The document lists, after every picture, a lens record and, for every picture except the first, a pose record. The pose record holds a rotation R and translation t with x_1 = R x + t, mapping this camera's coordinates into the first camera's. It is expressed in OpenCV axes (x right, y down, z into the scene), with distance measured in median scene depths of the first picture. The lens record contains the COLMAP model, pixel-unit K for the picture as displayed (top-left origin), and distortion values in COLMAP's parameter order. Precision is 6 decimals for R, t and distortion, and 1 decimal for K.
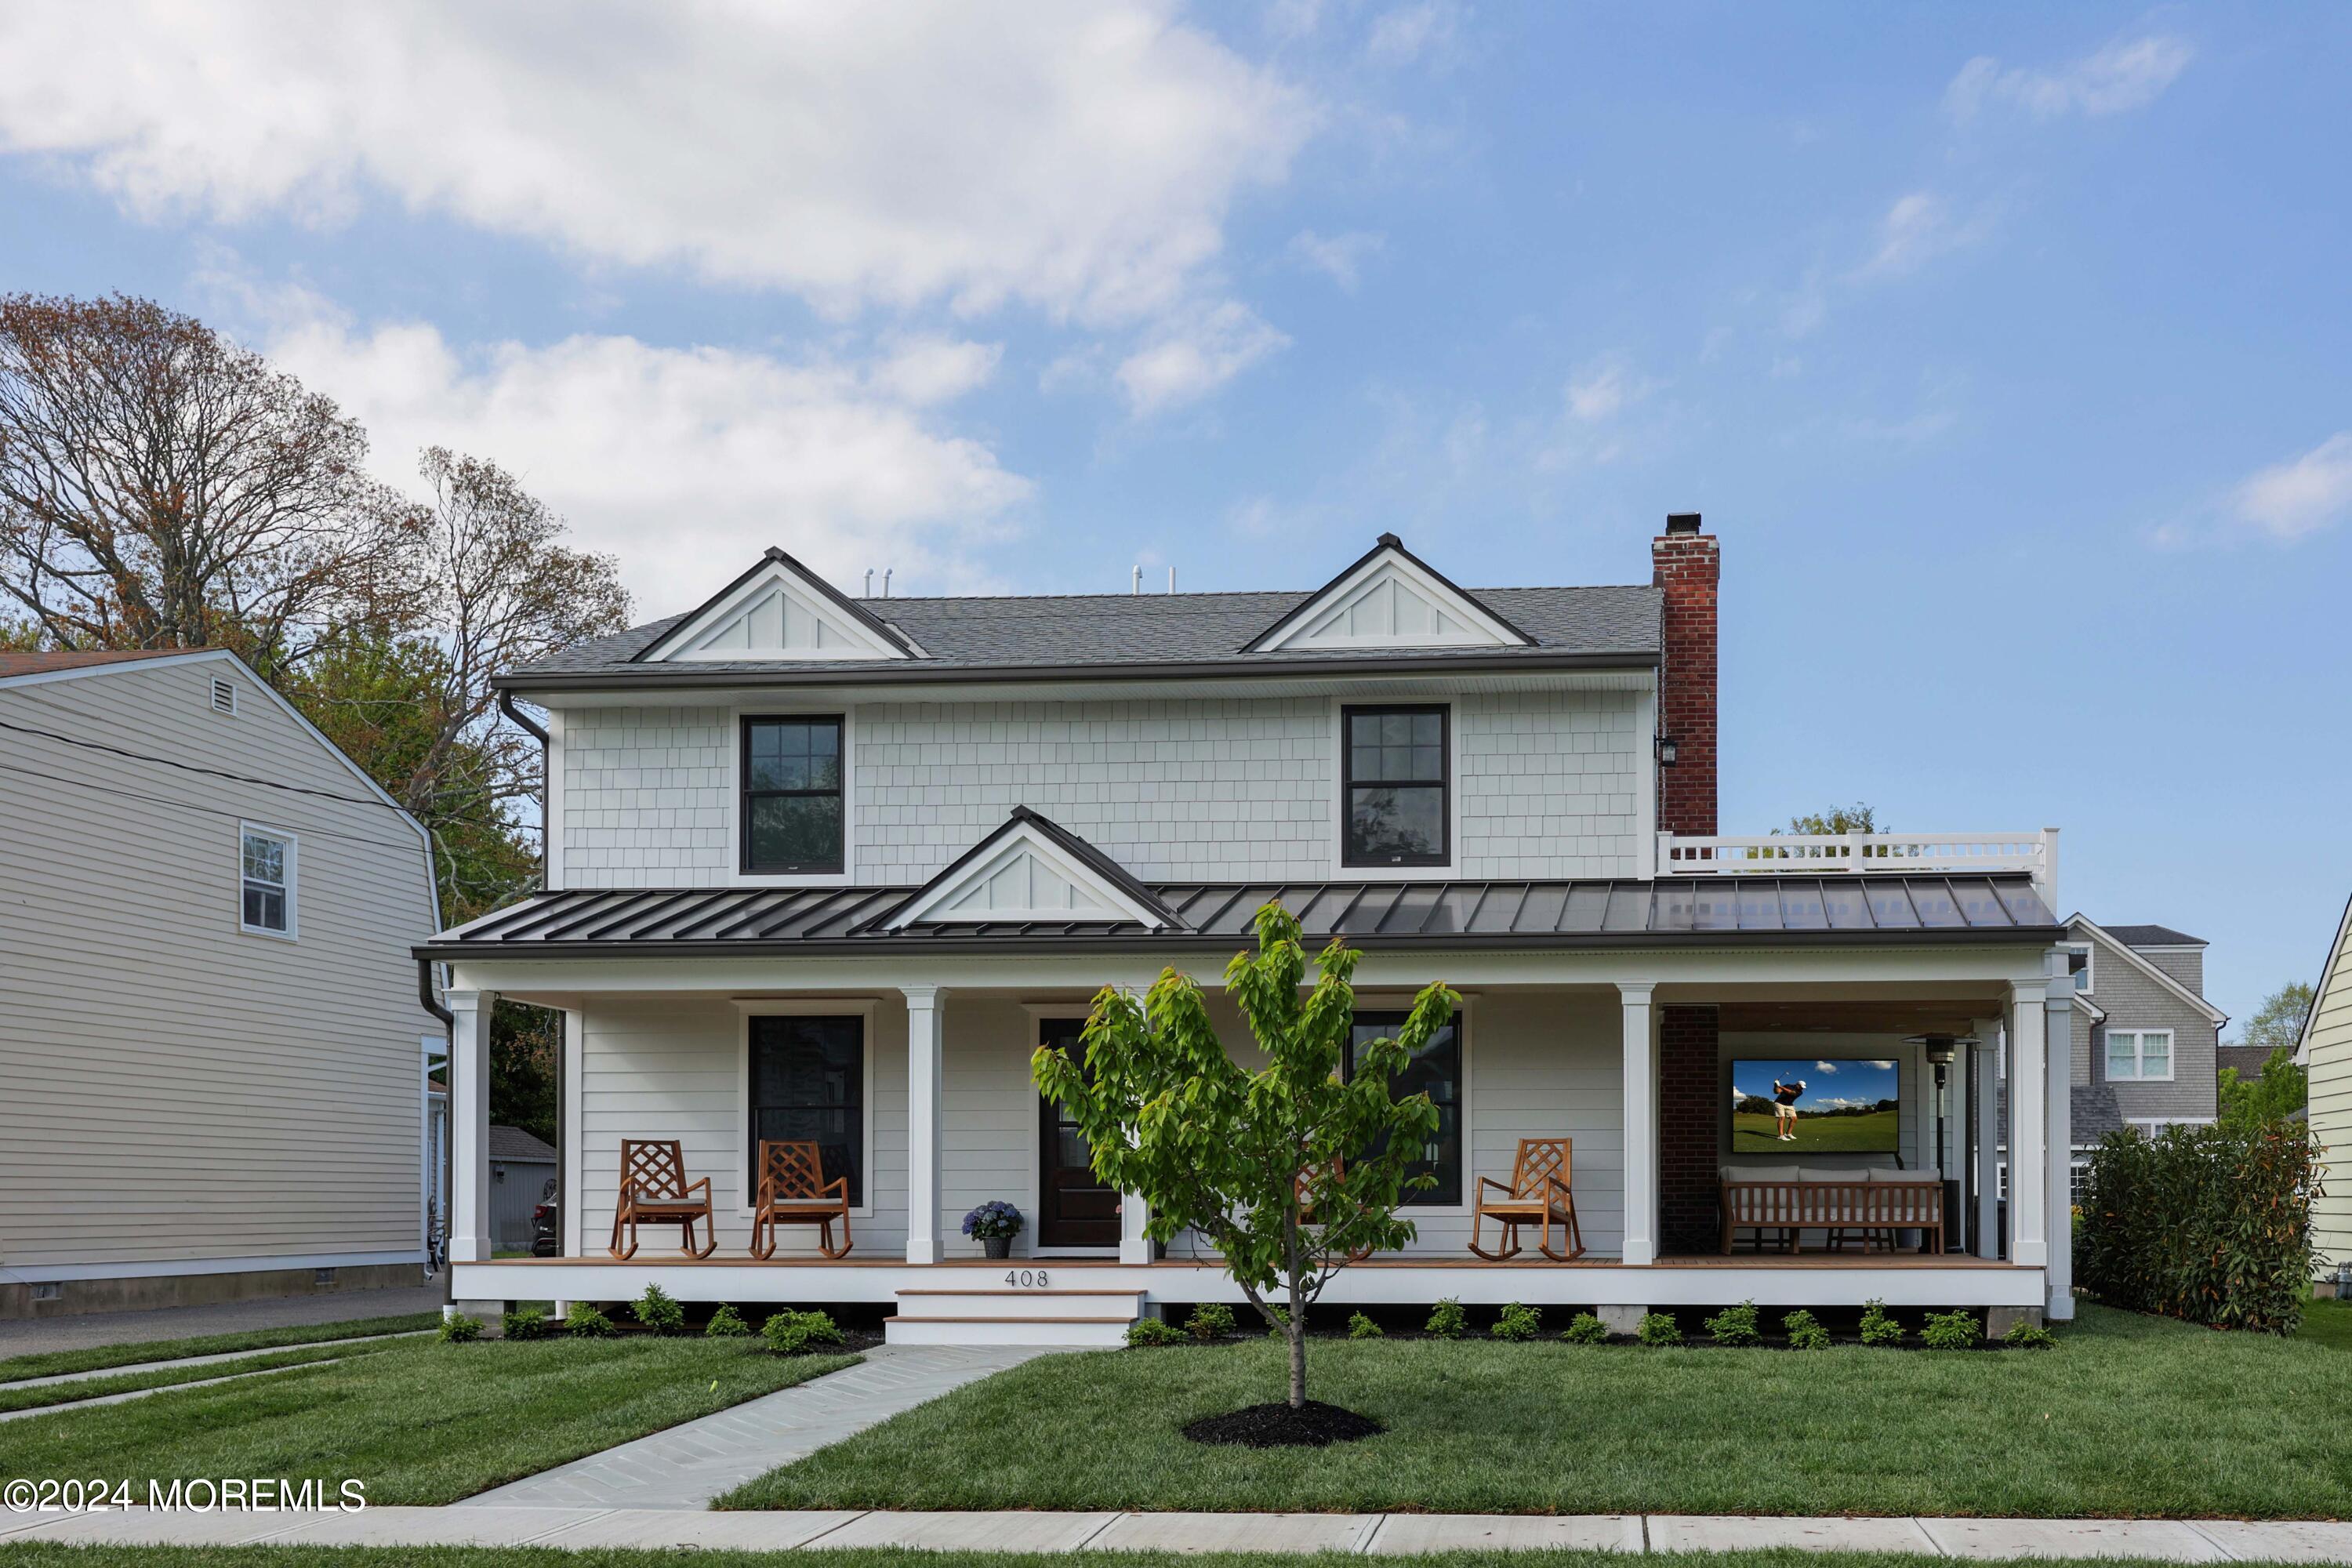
lens RADIAL K [[2114.2, 0, 1176.0], [0, 2114.2, 1181.7], [0, 0, 1]] dist [-0.001085, -0.002620]
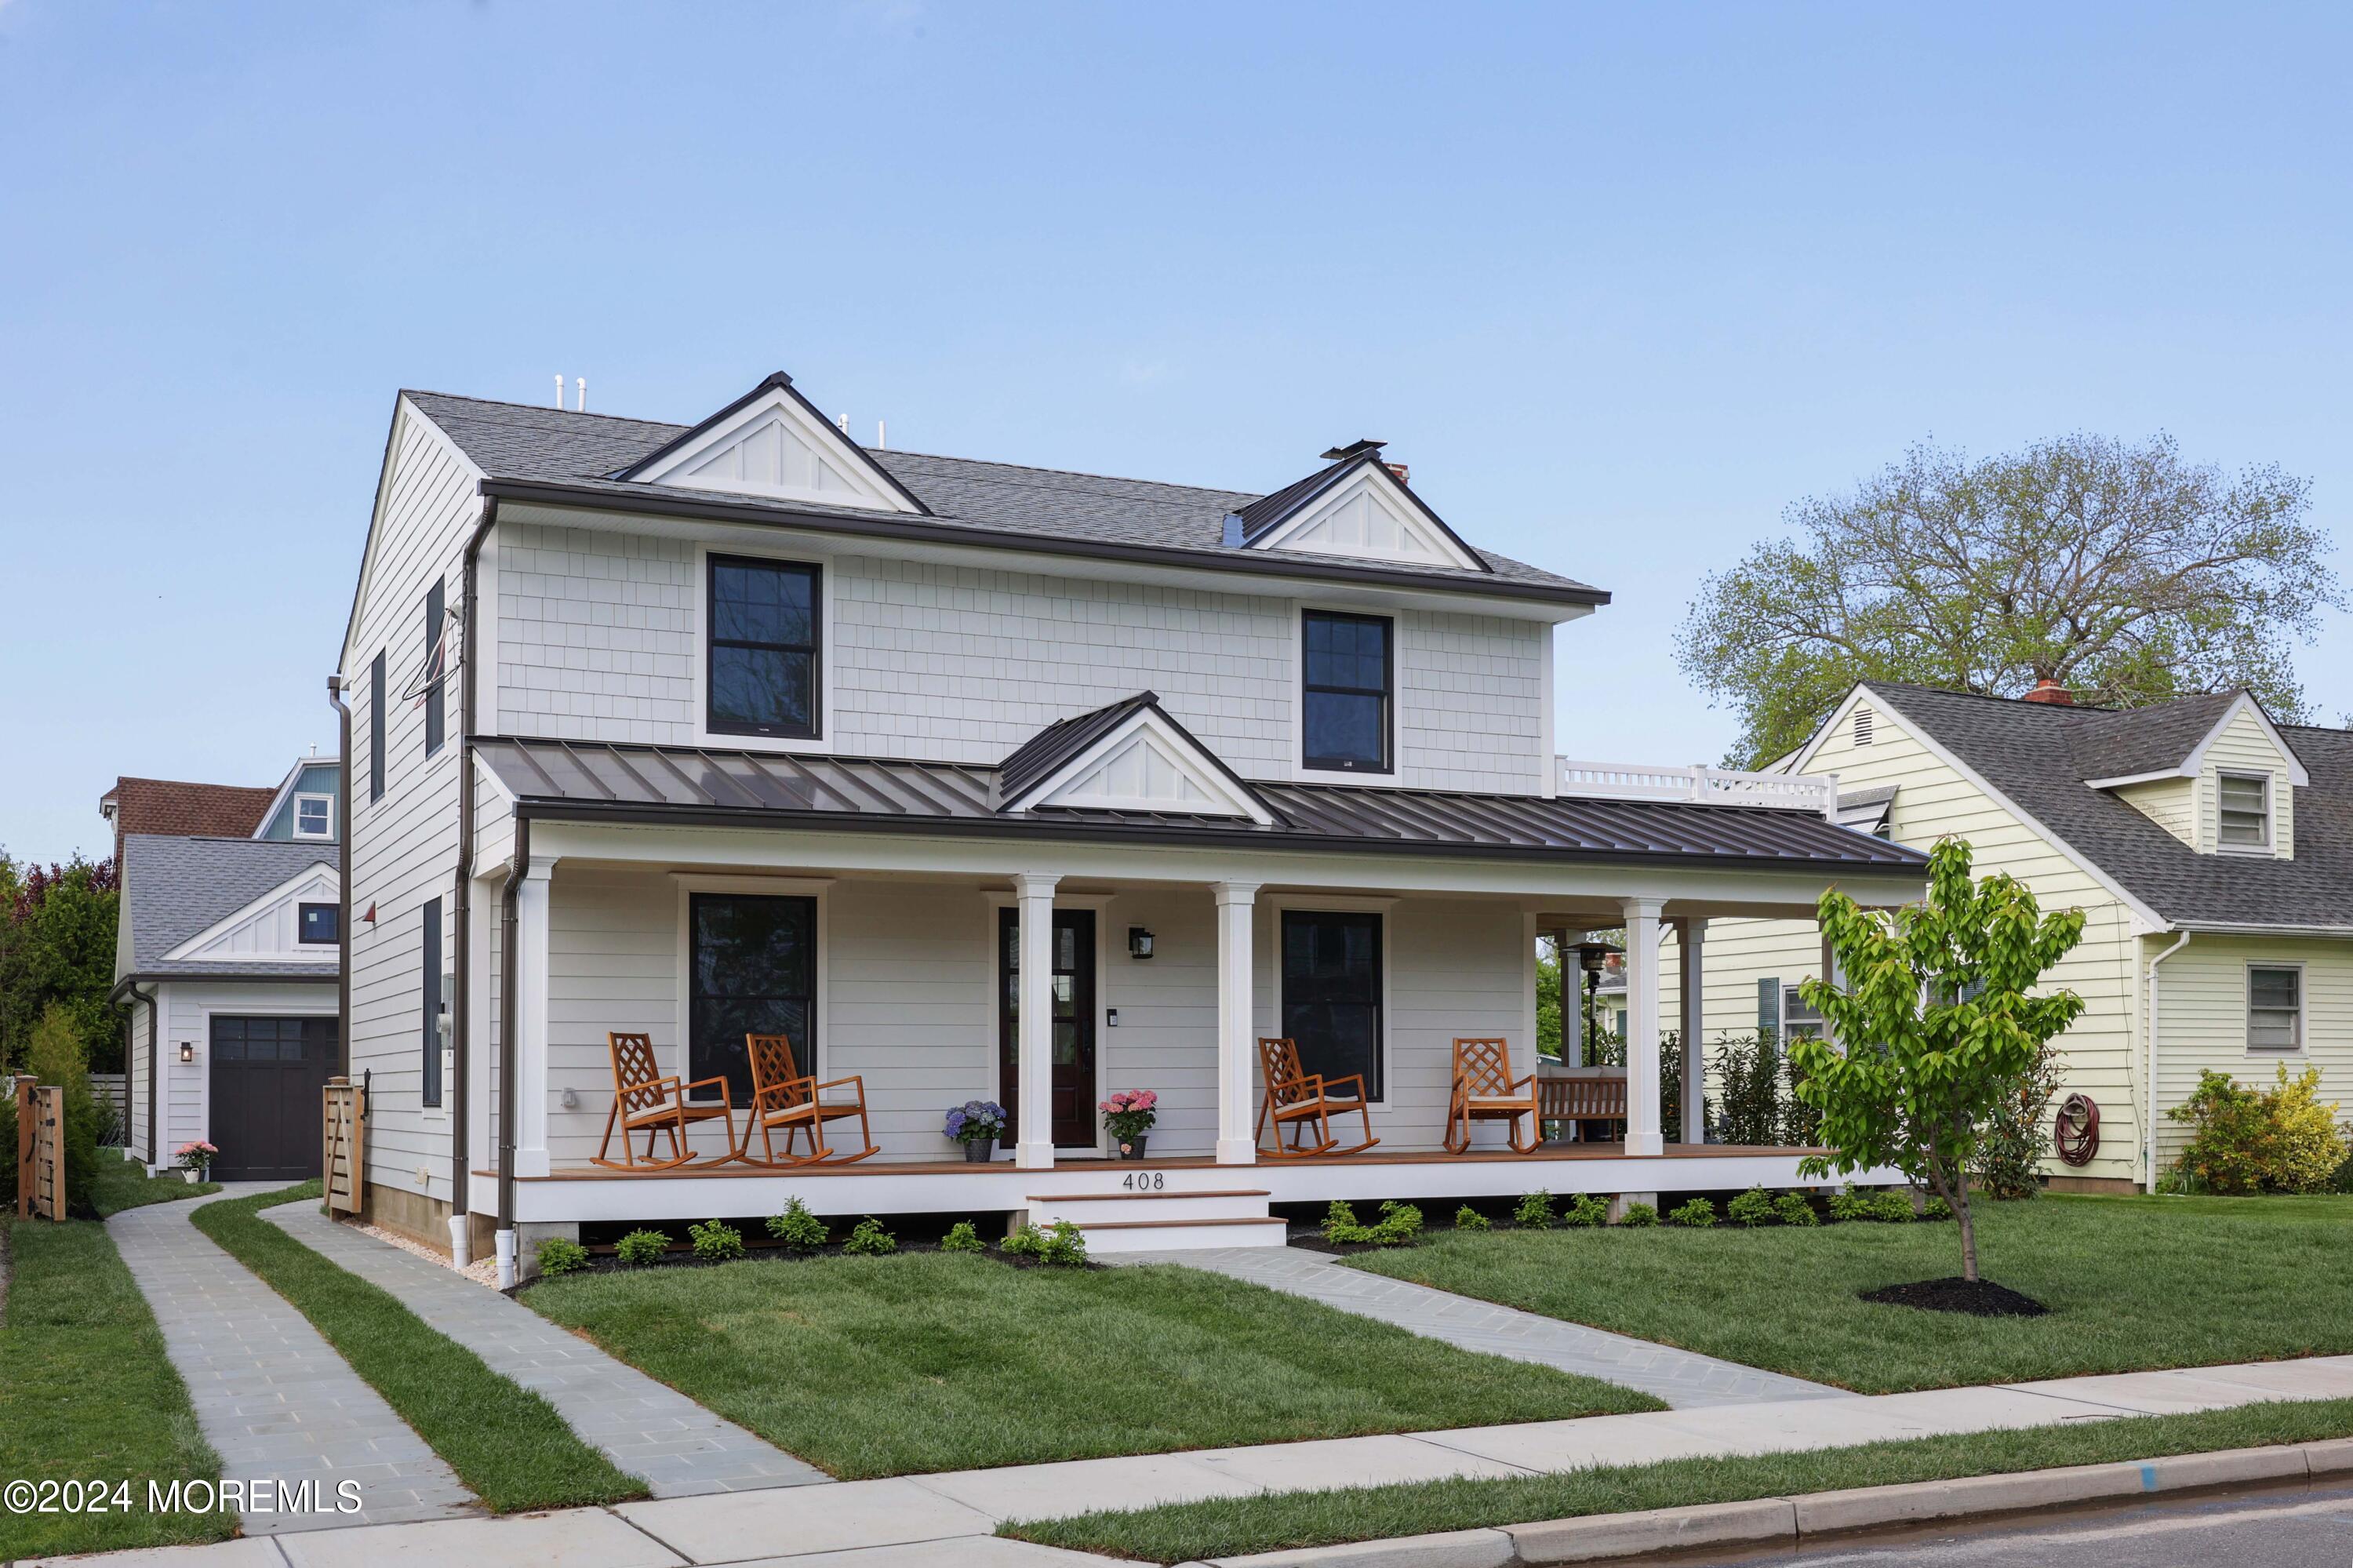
lens RADIAL K [[2392.5, 0, 1175.5], [0, 2392.5, 1040.2], [0, 0, 1]] dist [-0.008164, -0.018031]
pose [[0.867837, 0.006118, 0.496812, -0.539768], [0.002748, 0.999850, -0.017113, 0.000323], [-0.496842, 0.016217, 0.867690, 0.041614]]
